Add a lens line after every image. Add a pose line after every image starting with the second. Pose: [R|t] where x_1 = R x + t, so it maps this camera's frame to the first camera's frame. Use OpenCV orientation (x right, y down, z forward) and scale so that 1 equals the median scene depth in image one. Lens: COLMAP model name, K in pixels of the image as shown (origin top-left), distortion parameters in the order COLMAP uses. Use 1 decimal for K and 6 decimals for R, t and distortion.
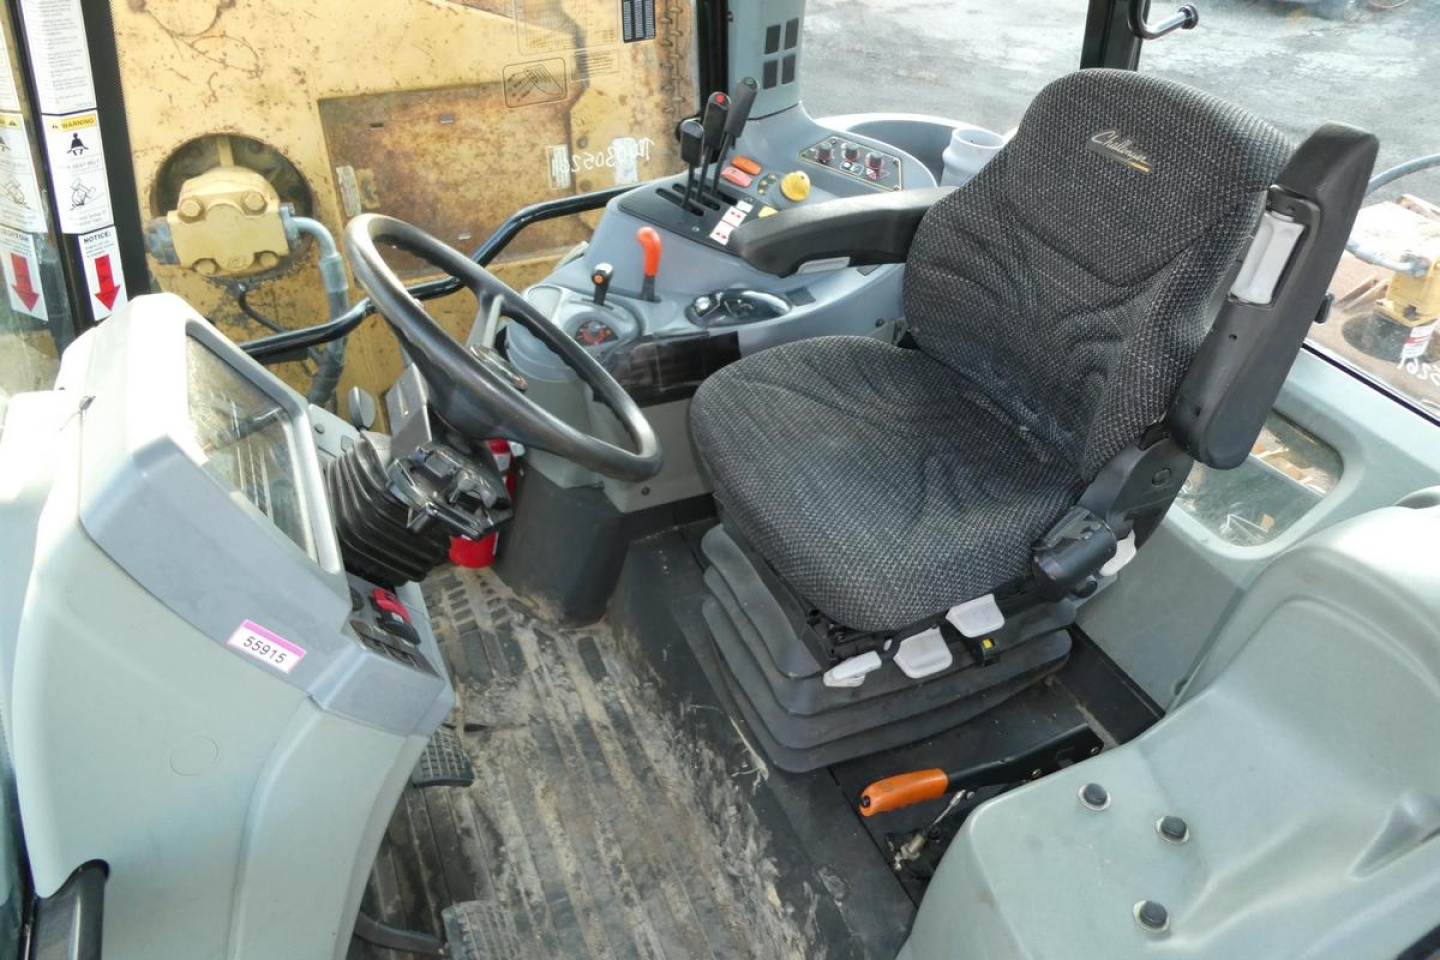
lens RADIAL K [[1004.1, 0, 720.0], [0, 1004.1, 480.0], [0, 0, 1]] dist [0.010569, -0.003745]
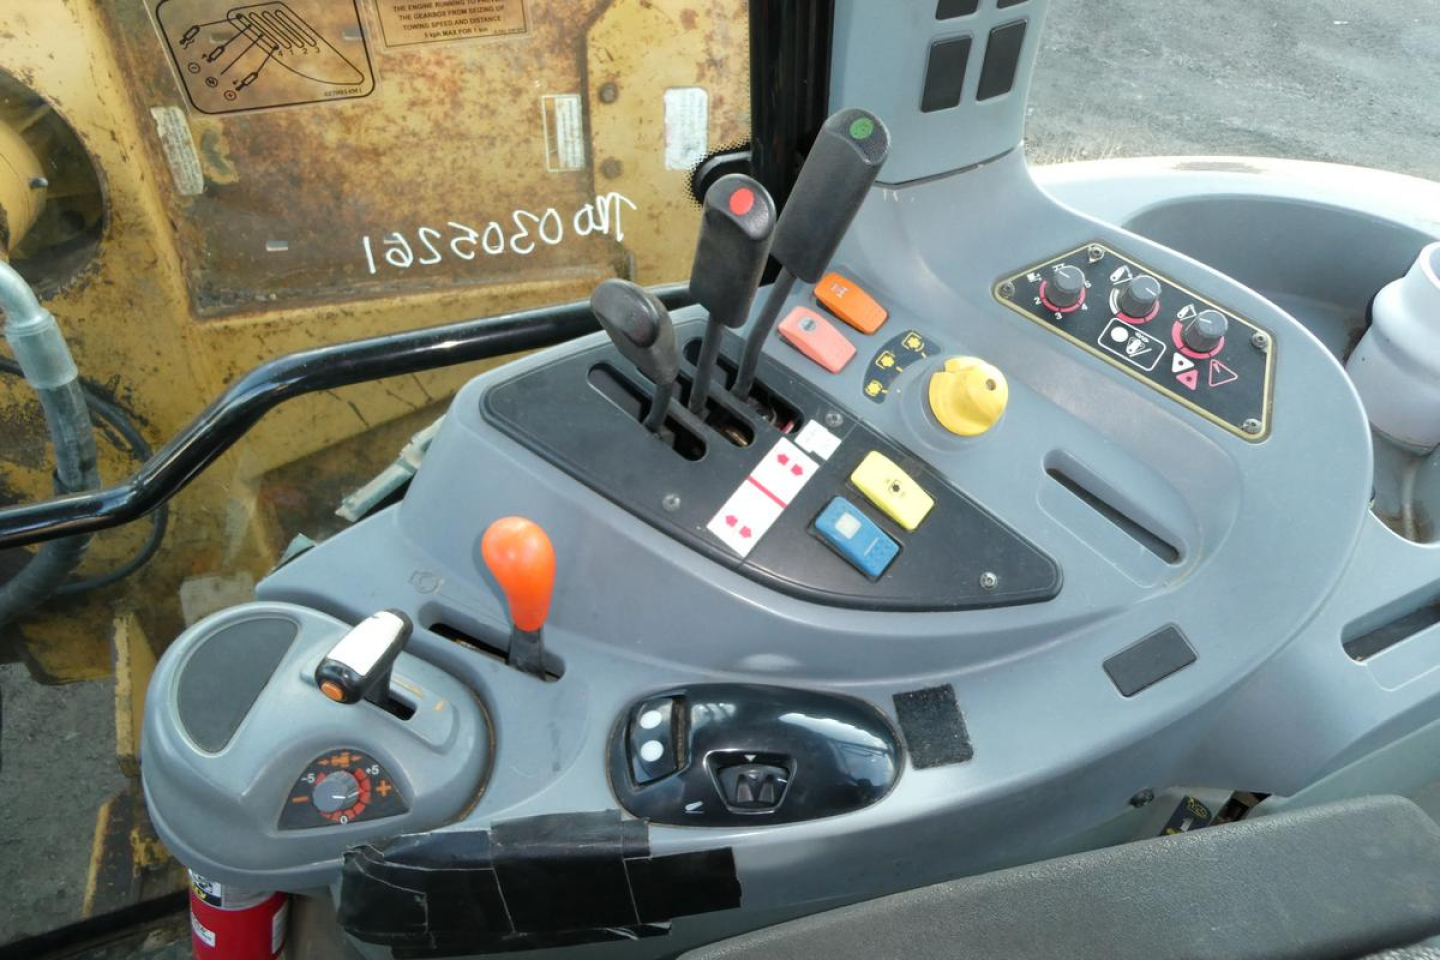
lens RADIAL K [[1025.8, 0, 735.2], [0, 1025.8, 480.2], [0, 0, 1]] dist [0.013684, 0.005594]
pose [[0.982997, 0.141181, -0.117411, 0.028806], [-0.125645, 0.983441, 0.130605, -0.215555], [0.133905, -0.113632, 0.984458, 0.443218]]
